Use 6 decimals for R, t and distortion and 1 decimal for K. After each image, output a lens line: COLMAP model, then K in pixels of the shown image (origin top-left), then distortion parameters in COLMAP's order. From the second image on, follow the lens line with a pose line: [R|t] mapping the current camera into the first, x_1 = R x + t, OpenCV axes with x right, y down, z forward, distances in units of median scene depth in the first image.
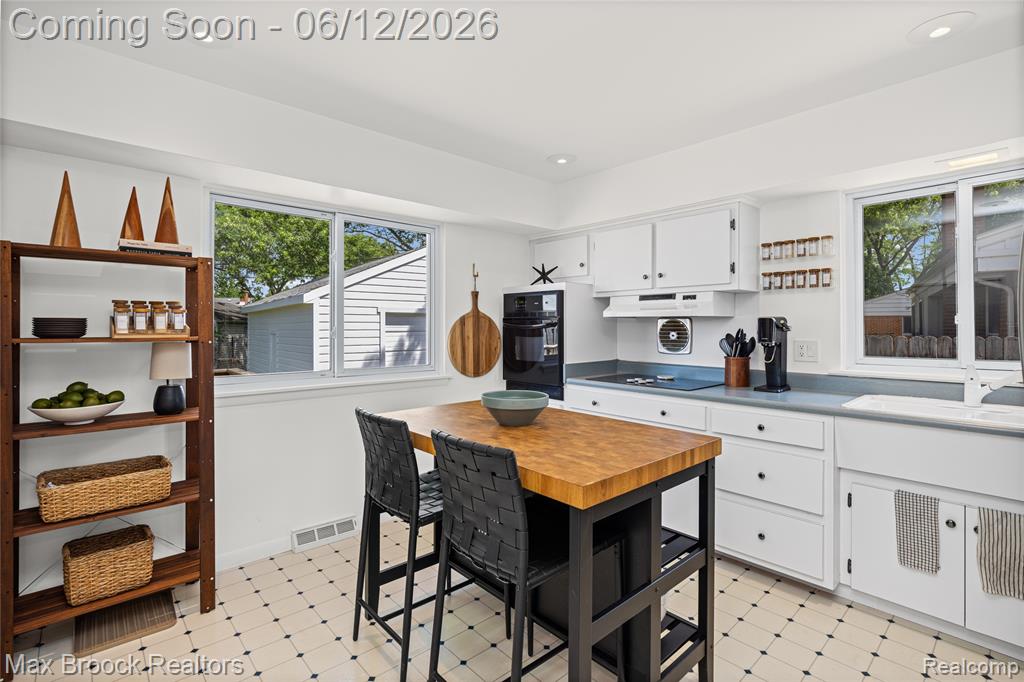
lens RADIAL K [[498.5, 0, 511.0], [0, 498.5, 333.3], [0, 0, 1]] dist [0.006643, -0.001256]
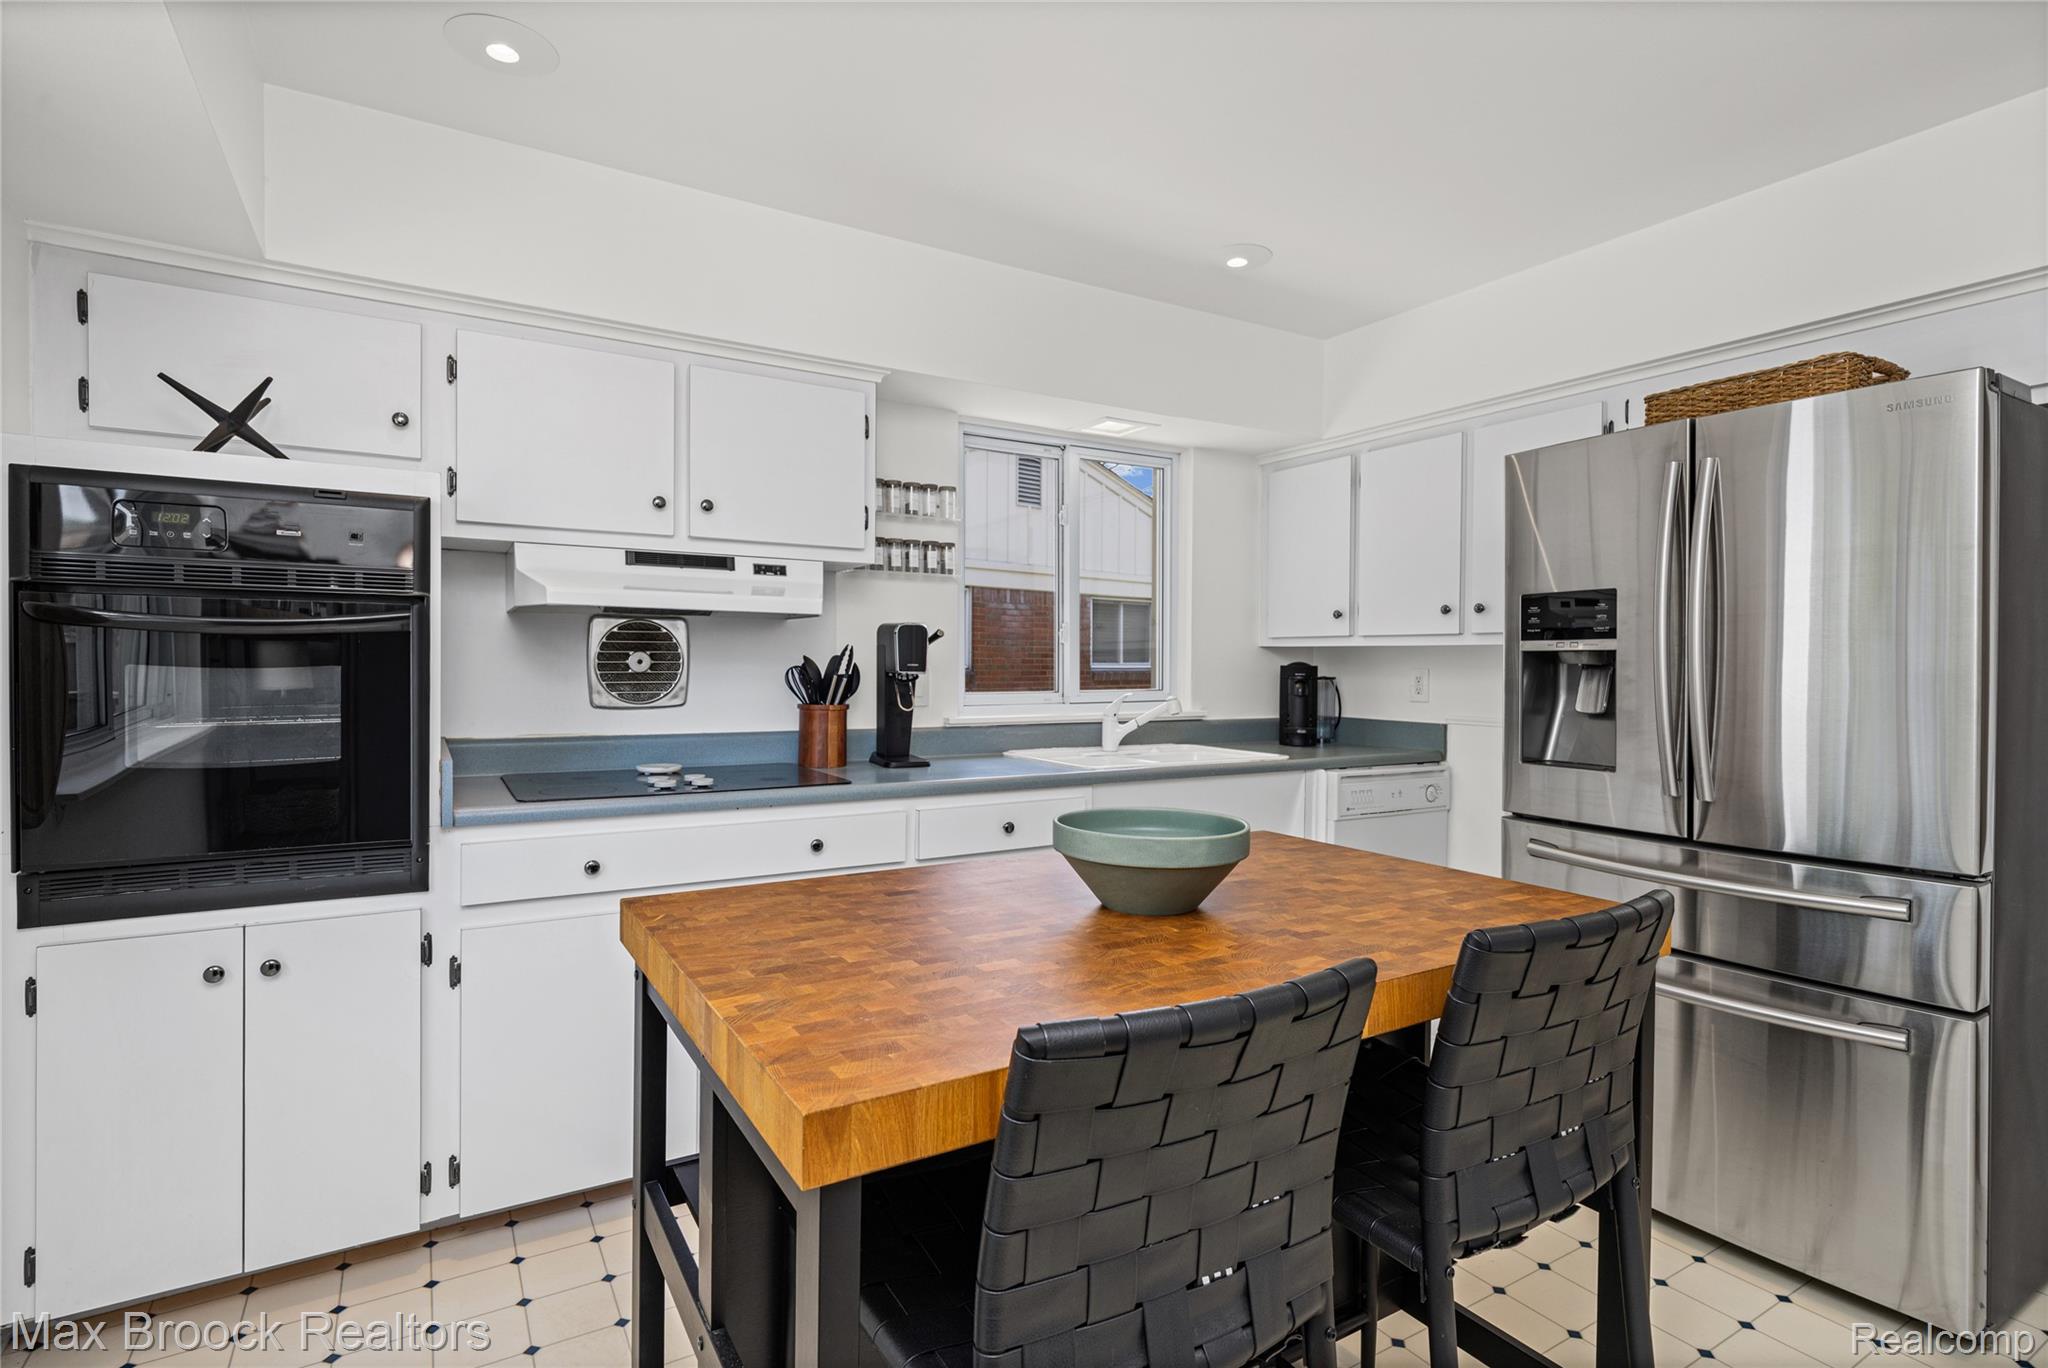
lens RADIAL K [[997.0, 0, 1044.8], [0, 997.0, 680.9], [0, 0, 1]] dist [0.006643, -0.001256]
pose [[0.174802, -0.018178, 0.984436, -0.398044], [0.006683, 0.999828, 0.017275, 0.008242], [-0.984581, 0.003559, 0.174893, 0.564767]]
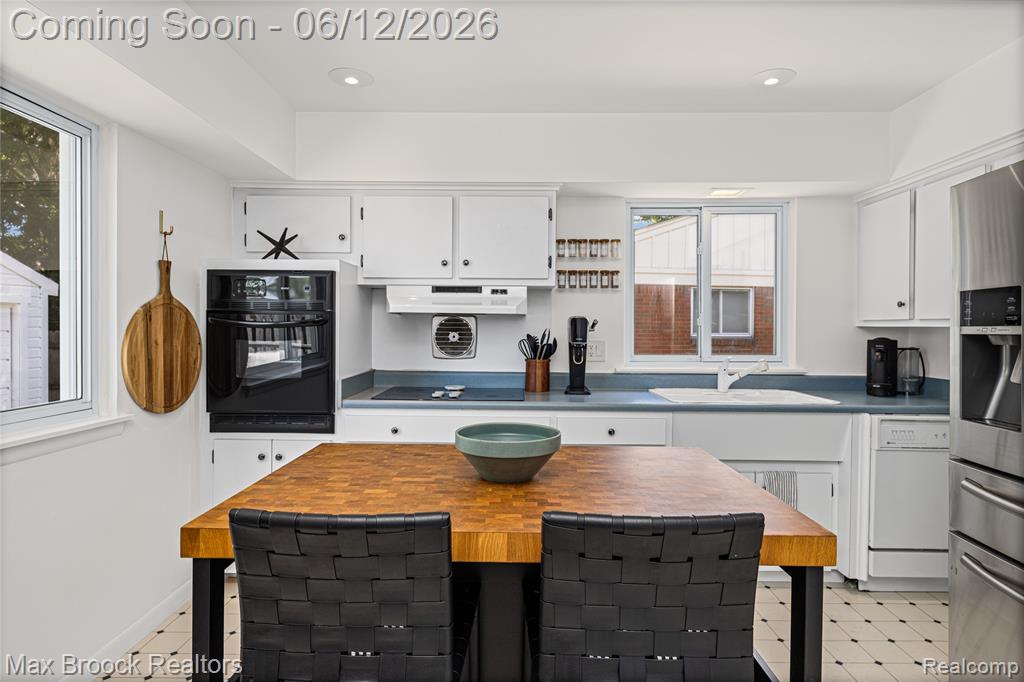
lens RADIAL K [[560.2, 0, 522.6], [0, 560.2, 336.0], [0, 0, 1]] dist [0.003936, -0.000106]
pose [[0.665877, -0.007004, 0.746029, -0.299510], [0.004125, 0.999975, 0.005707, -0.001700], [-0.746050, -0.000722, 0.665889, 0.303152]]
